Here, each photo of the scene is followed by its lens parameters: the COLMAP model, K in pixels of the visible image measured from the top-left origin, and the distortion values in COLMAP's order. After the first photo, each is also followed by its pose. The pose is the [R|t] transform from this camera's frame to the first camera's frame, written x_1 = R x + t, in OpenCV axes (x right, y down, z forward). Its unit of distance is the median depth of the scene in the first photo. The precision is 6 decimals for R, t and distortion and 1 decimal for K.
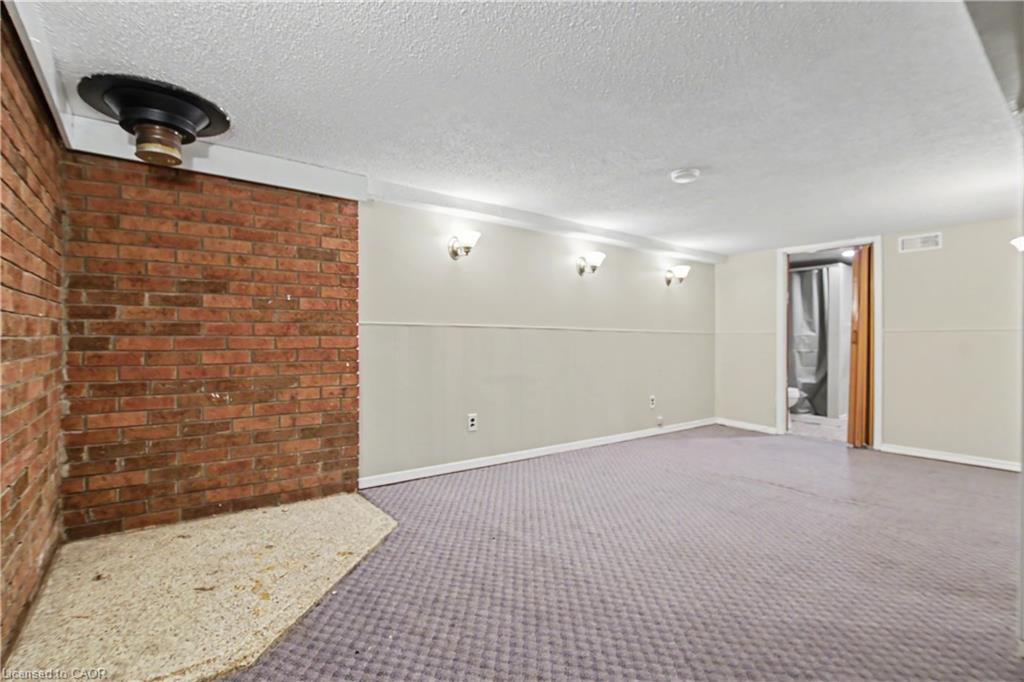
lens RADIAL K [[476.0, 0, 513.0], [0, 476.0, 342.8], [0, 0, 1]] dist [-0.047712, 0.009253]
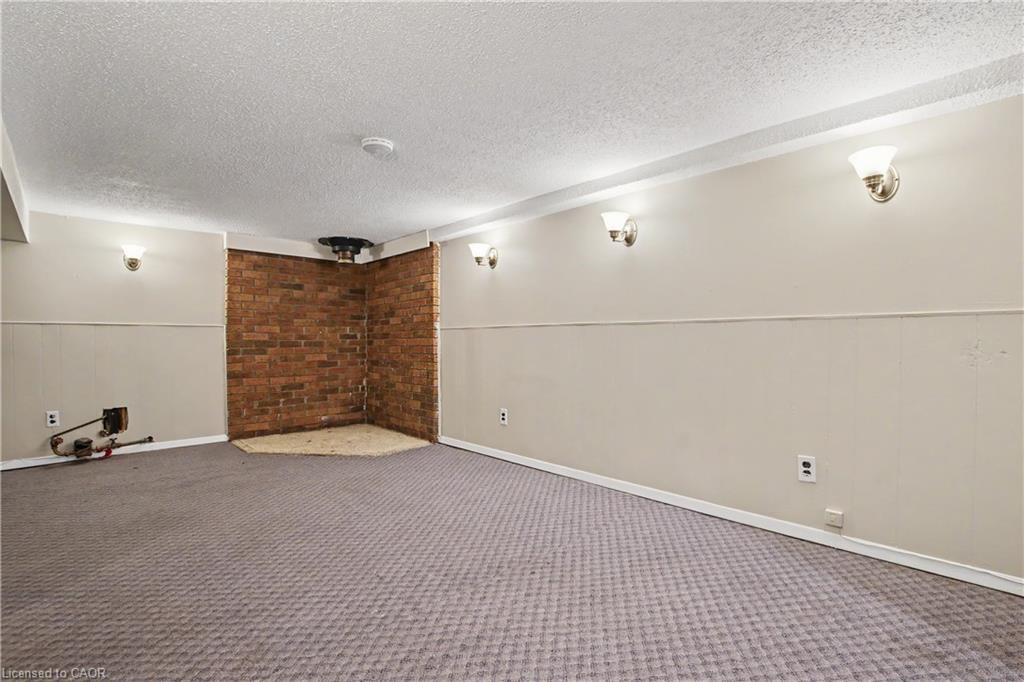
lens RADIAL K [[476.0, 0, 513.0], [0, 476.0, 342.8], [0, 0, 1]] dist [-0.047712, 0.009253]
pose [[0.115311, -0.002490, -0.993326, 1.203157], [-0.005119, 0.999982, -0.003101, 0.005372], [0.993316, 0.005443, 0.115296, 1.098578]]
